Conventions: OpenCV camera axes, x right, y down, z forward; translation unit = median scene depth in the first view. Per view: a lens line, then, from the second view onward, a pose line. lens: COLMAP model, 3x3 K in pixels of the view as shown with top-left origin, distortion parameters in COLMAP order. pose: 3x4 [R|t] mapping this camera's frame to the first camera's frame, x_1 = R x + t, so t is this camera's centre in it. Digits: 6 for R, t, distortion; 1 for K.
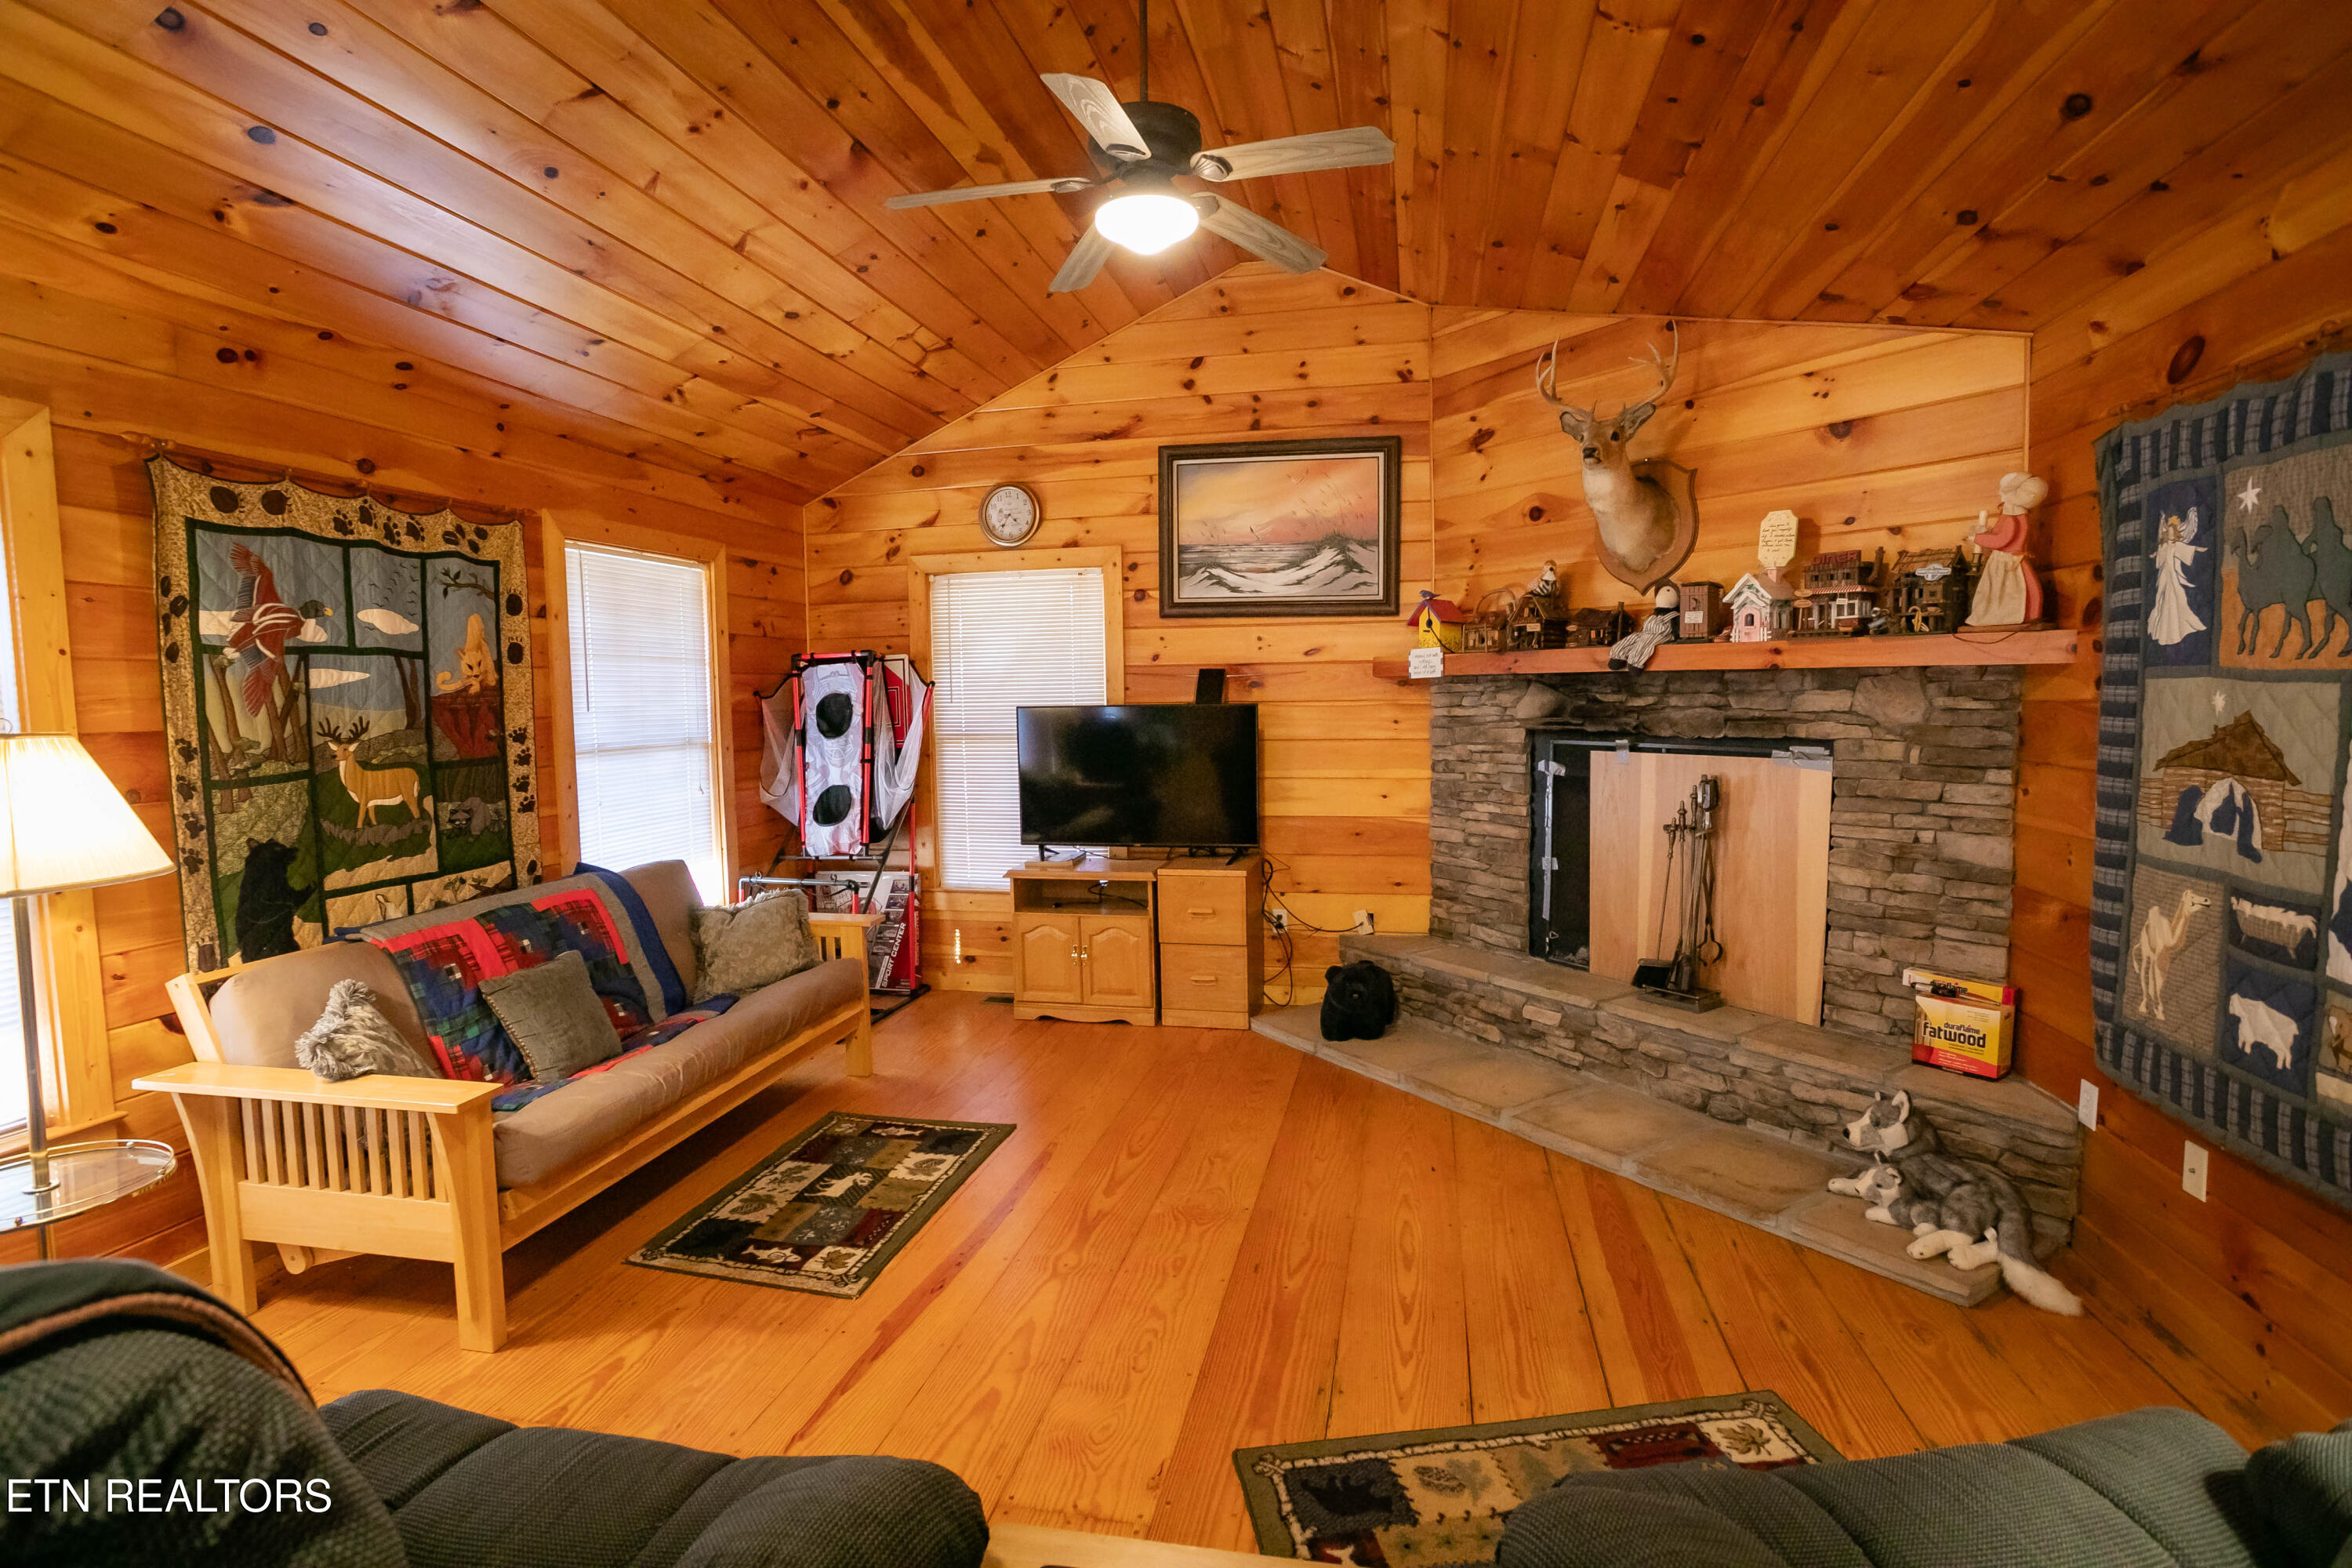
lens RADIAL K [[1158.1, 0, 1198.3], [0, 1158.1, 776.6], [0, 0, 1]] dist [-0.063877, 0.030053]
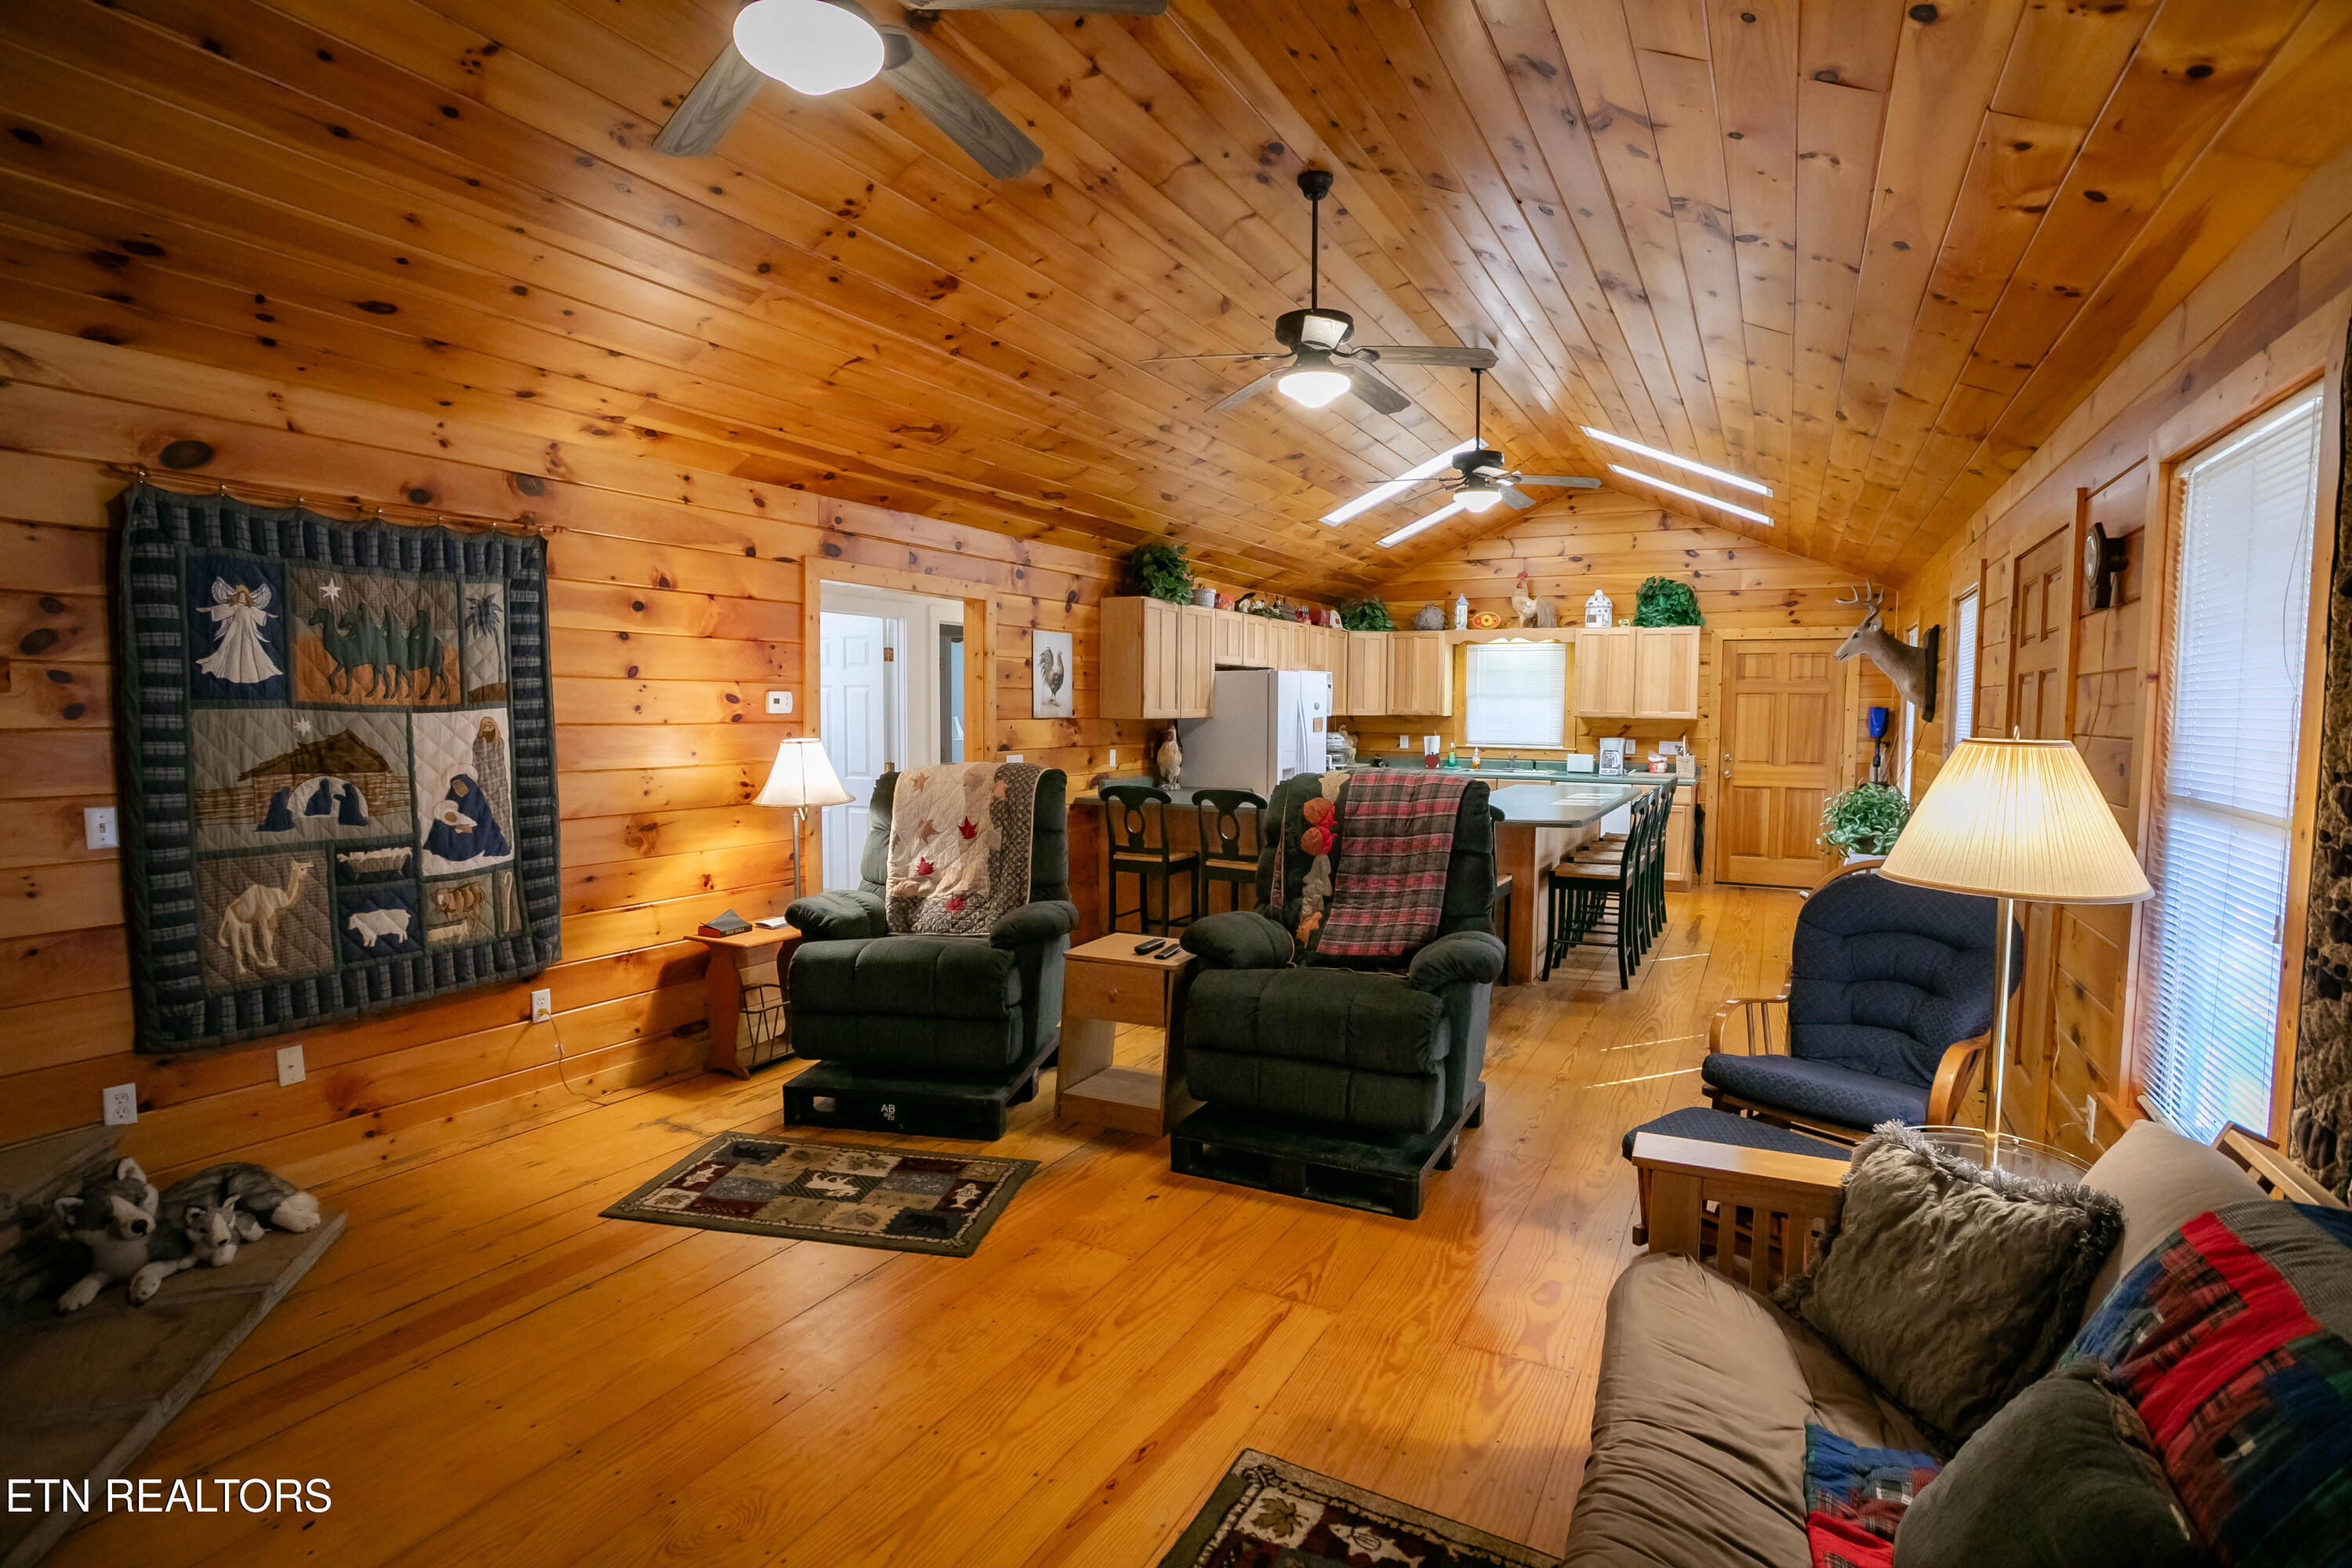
lens RADIAL K [[1158.1, 0, 1192.6], [0, 1158.1, 787.3], [0, 0, 1]] dist [-0.063877, 0.030053]
pose [[-0.960388, -0.004792, 0.278626, -0.405529], [0.034931, 0.989896, 0.137426, -0.101408], [-0.276469, 0.141715, -0.950516, 1.426184]]
